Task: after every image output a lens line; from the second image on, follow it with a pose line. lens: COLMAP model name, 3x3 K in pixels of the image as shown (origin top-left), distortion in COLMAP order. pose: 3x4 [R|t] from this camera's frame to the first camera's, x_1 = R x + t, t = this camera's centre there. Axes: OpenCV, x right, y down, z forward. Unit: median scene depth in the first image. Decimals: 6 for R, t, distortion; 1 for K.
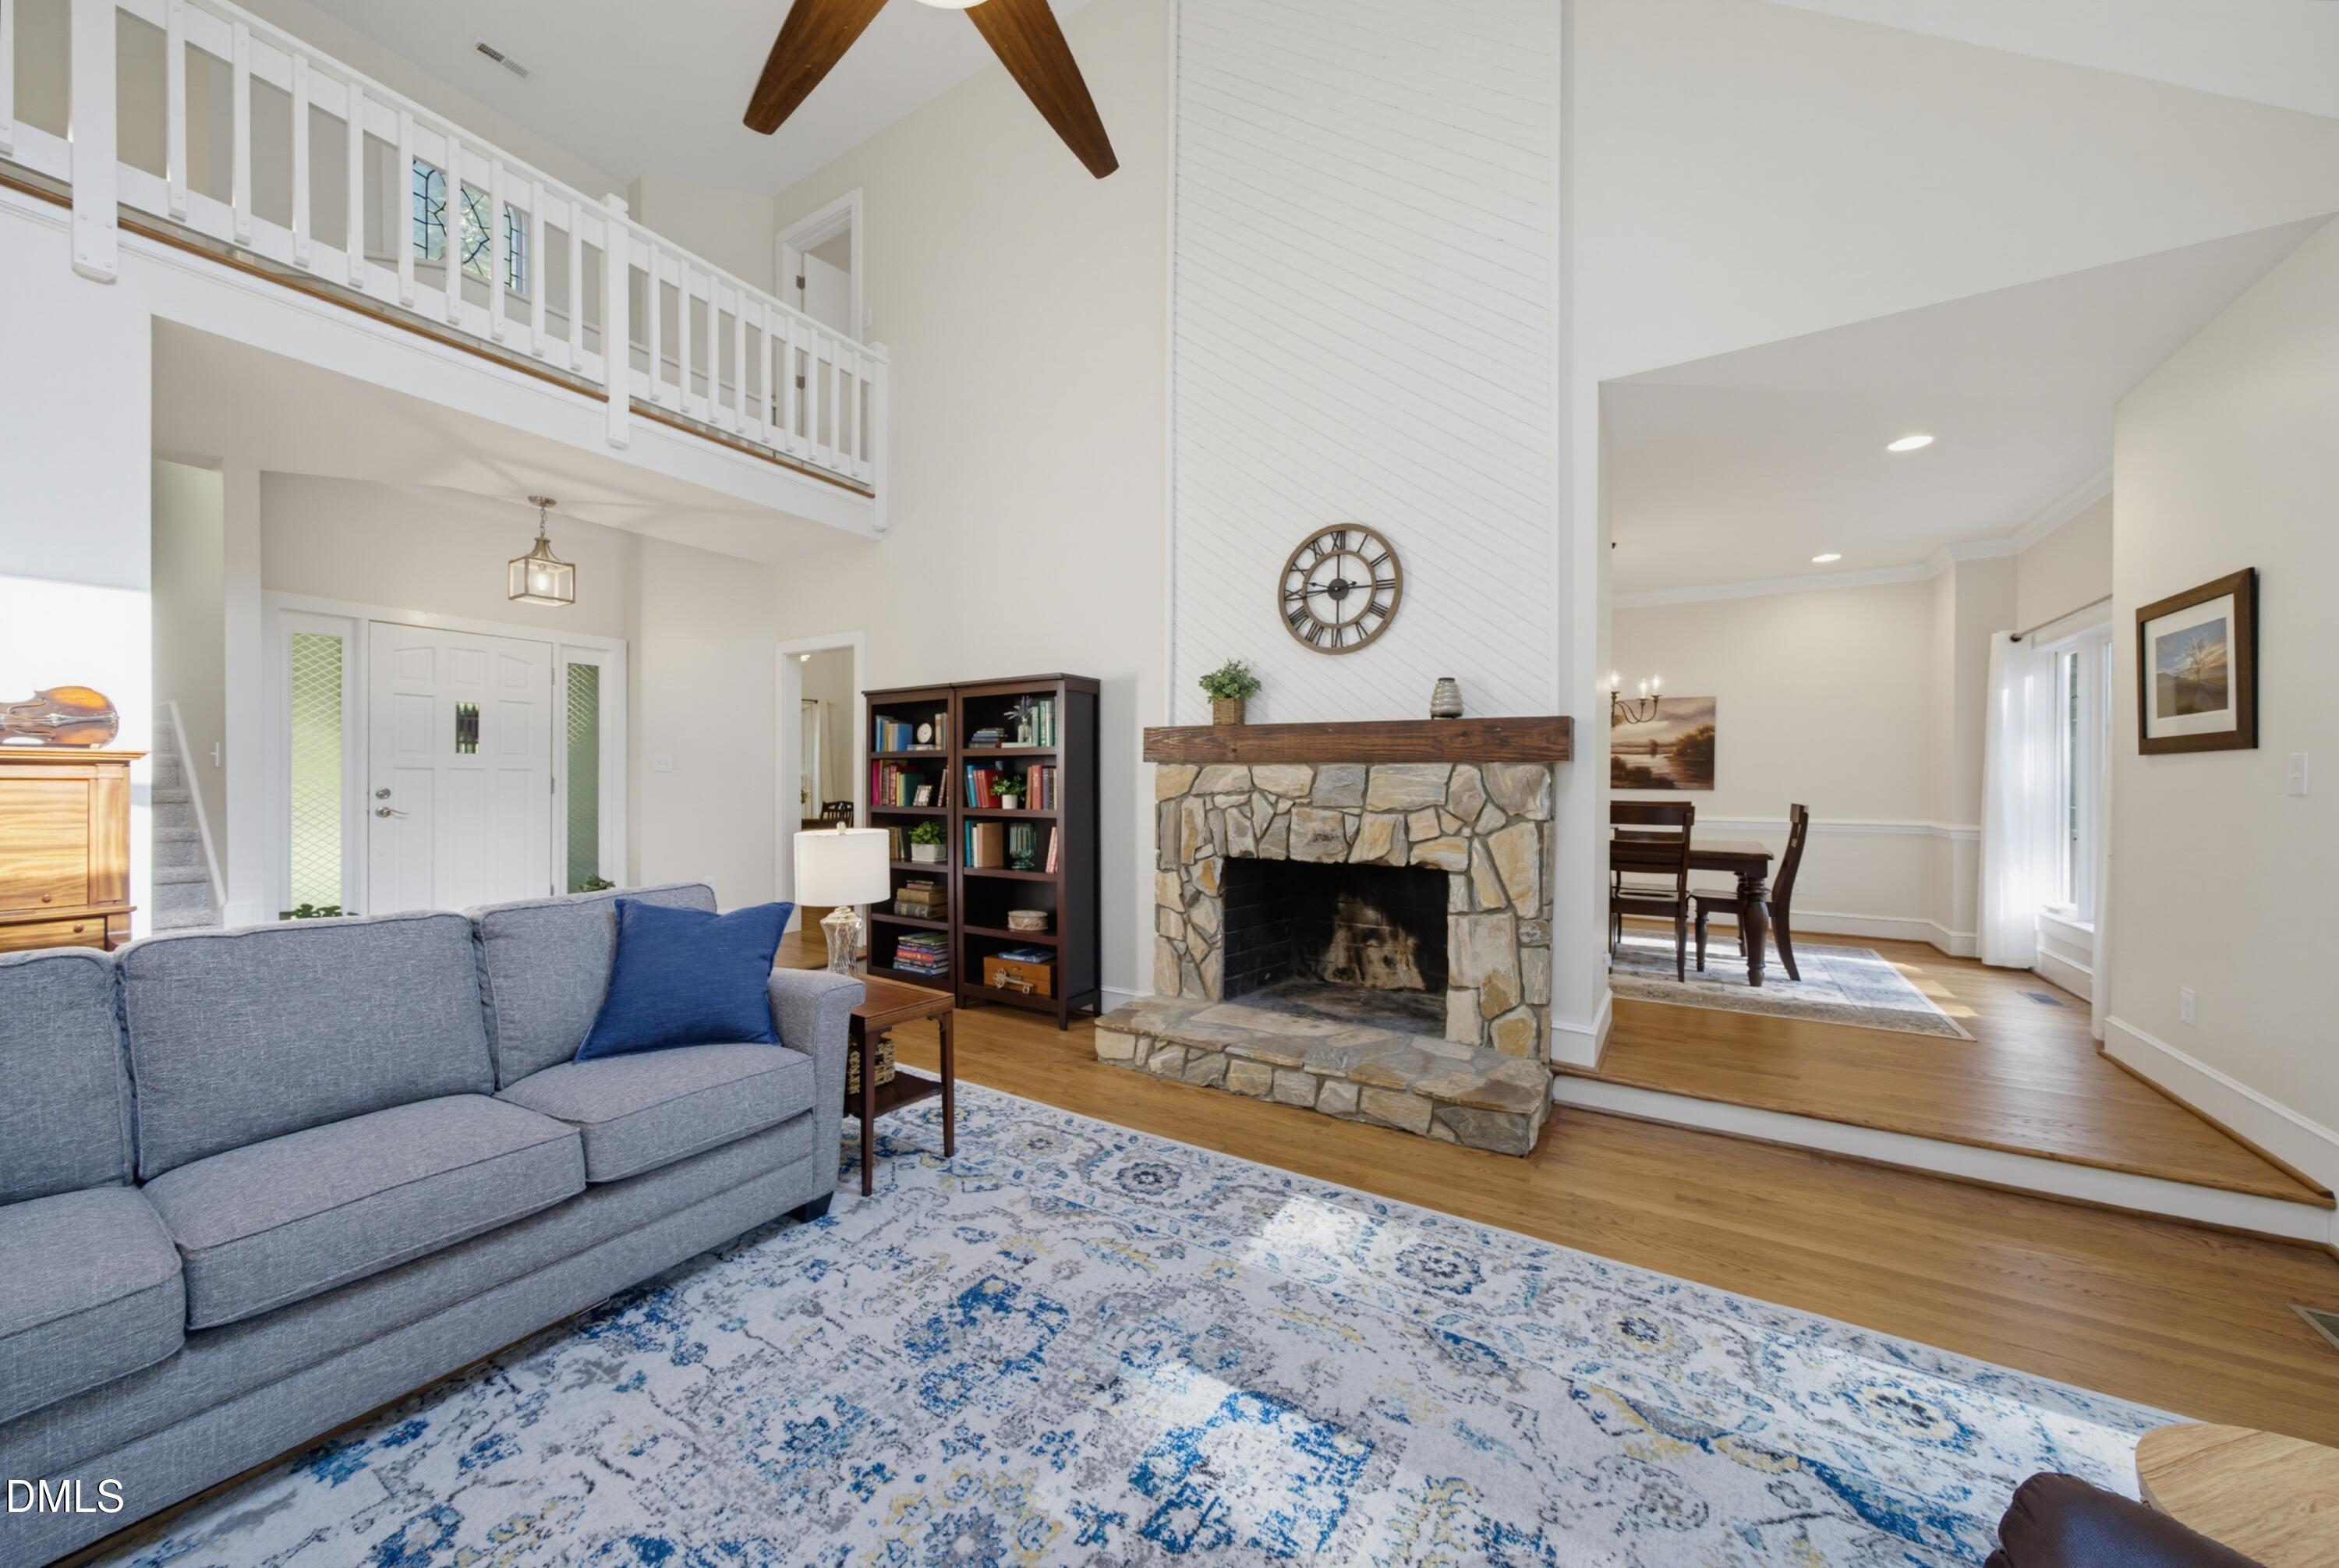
lens RADIAL K [[822.0, 0, 1164.1], [0, 822.0, 797.0], [0, 0, 1]] dist [-0.001321, 0.000233]
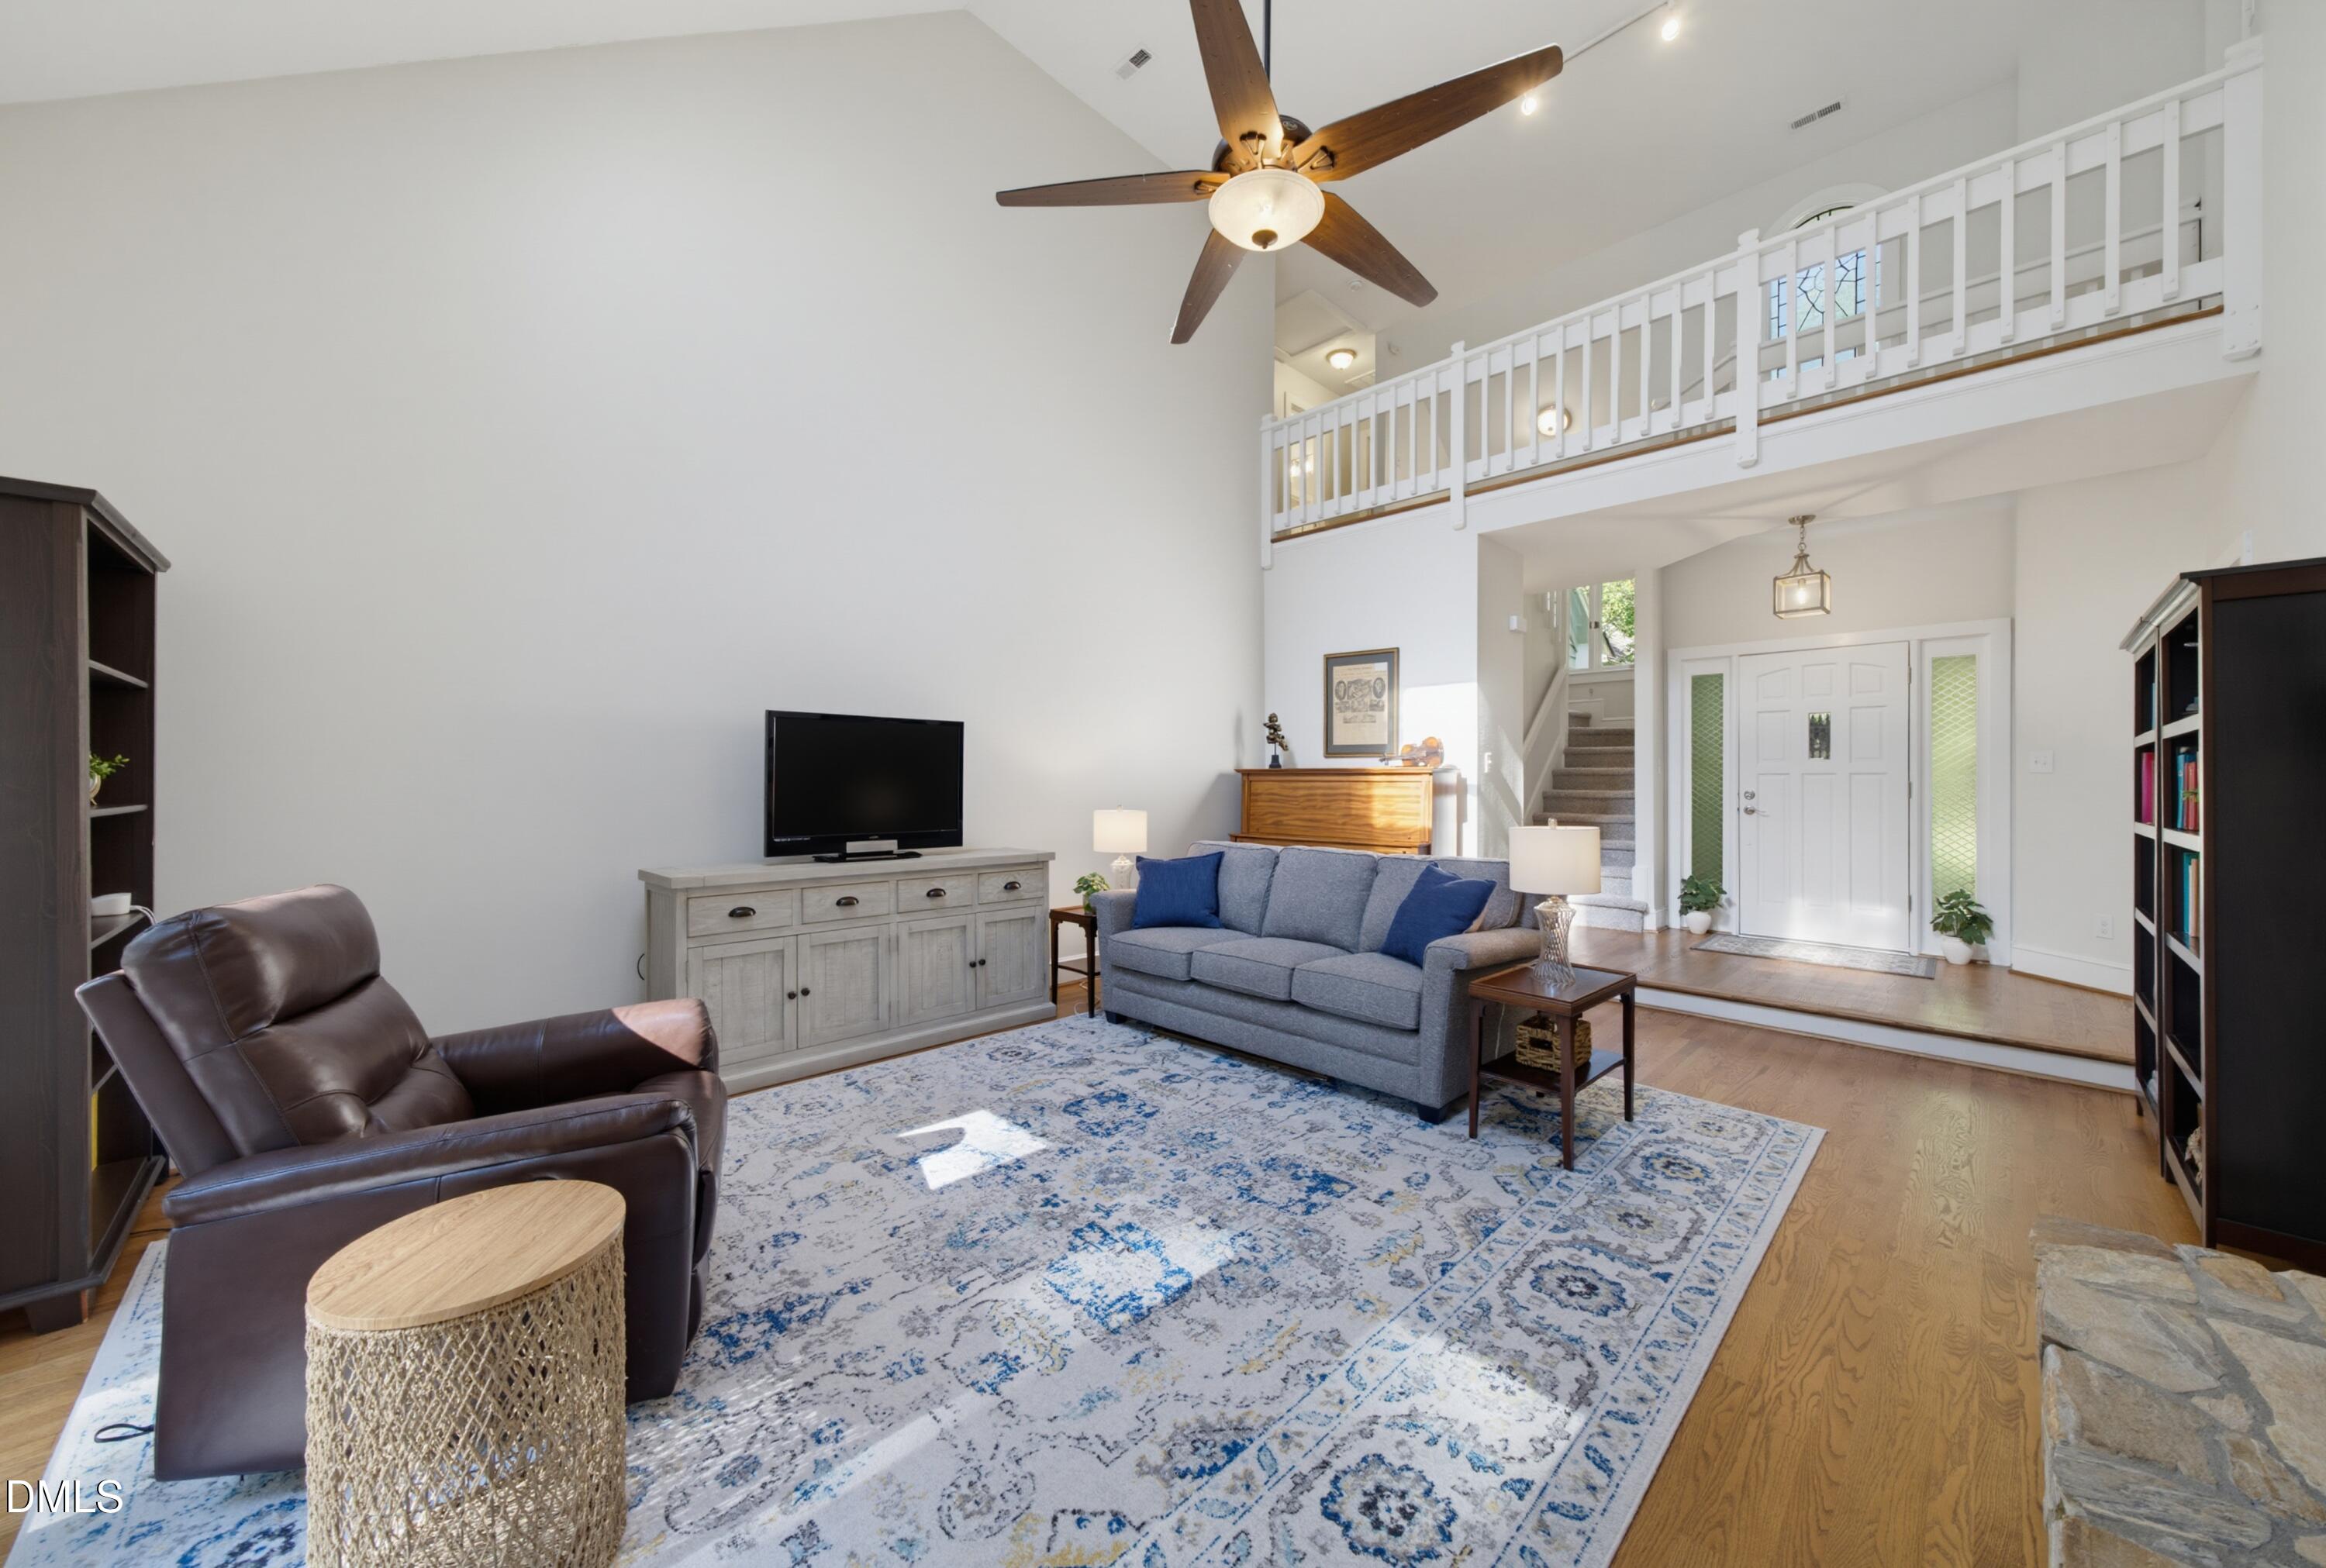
lens RADIAL K [[835.0, 0, 1149.6], [0, 835.0, 778.9], [0, 0, 1]] dist [-0.007706, 0.000087]
pose [[-0.235730, -0.009295, -0.971774, 1.132277], [-0.020621, 0.999777, -0.004561, -0.006126], [0.971600, 0.018964, -0.235869, 1.051786]]
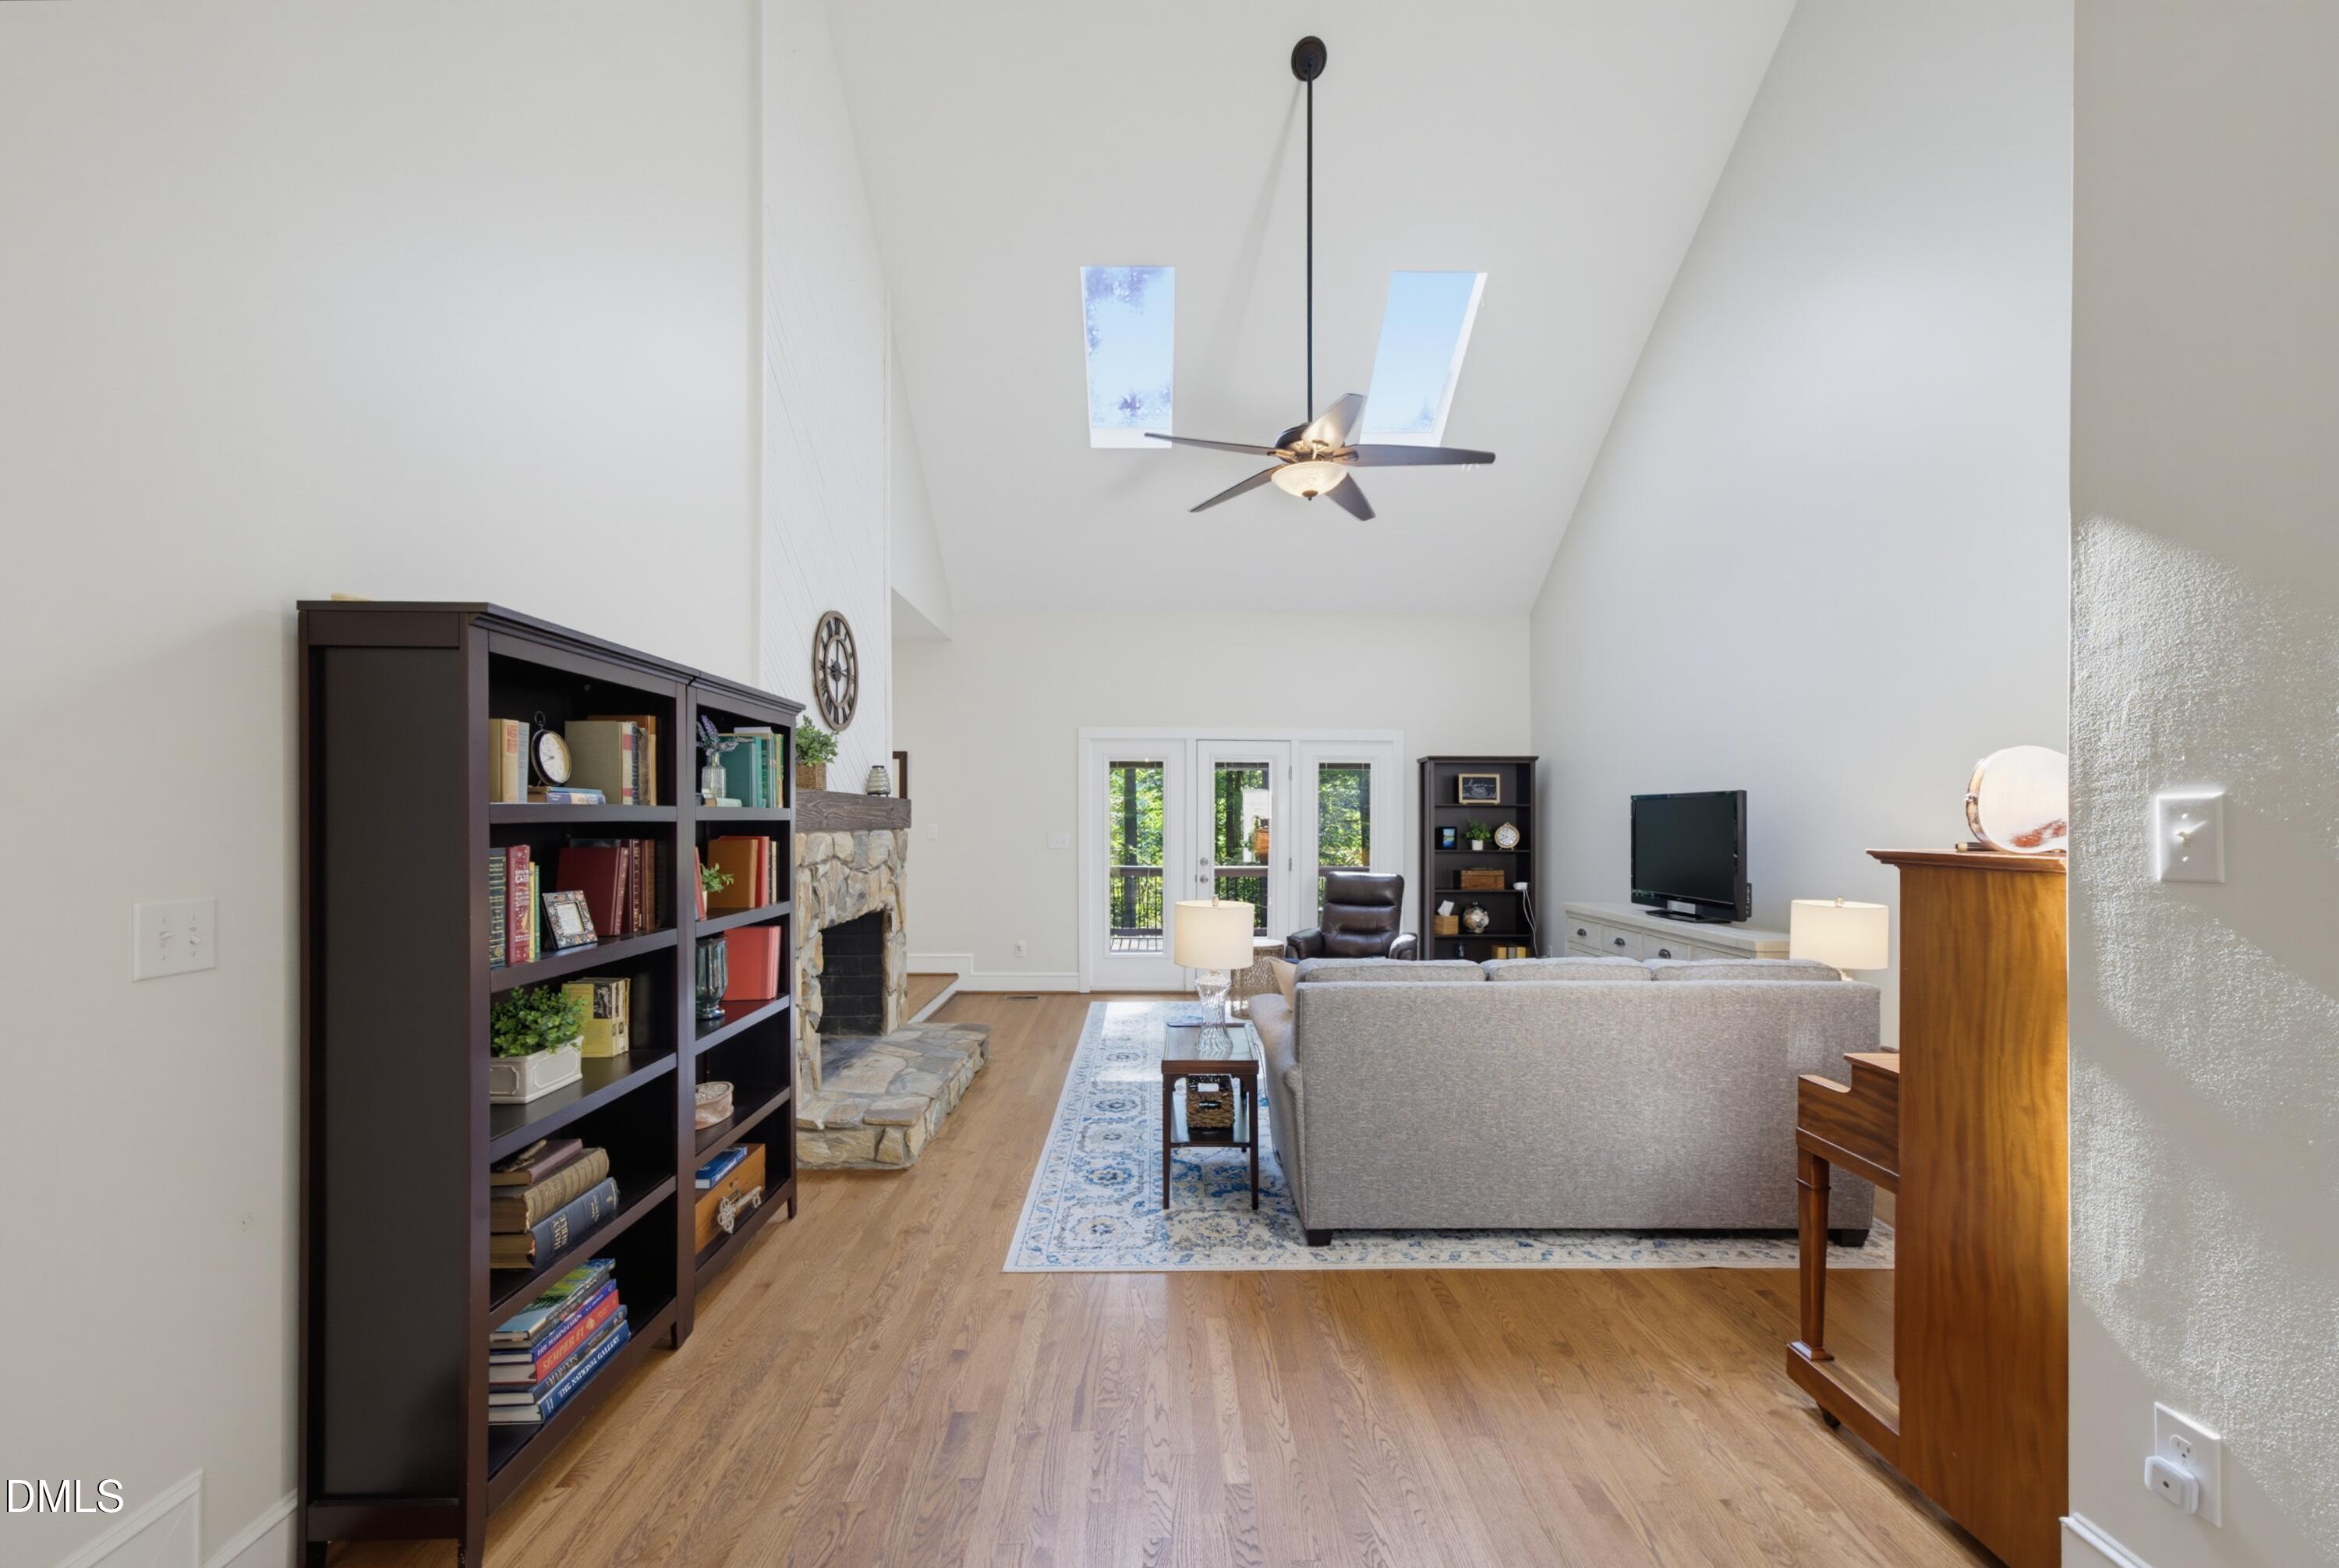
lens RADIAL K [[896.7, 0, 1159.4], [0, 896.7, 819.4], [0, 0, 1]] dist [-0.076184, -0.000005]
pose [[-0.538059, -0.003082, 0.842901, -1.978777], [0.010735, 0.999887, 0.010509, -0.123125], [-0.842839, 0.014703, -0.537965, 2.451918]]
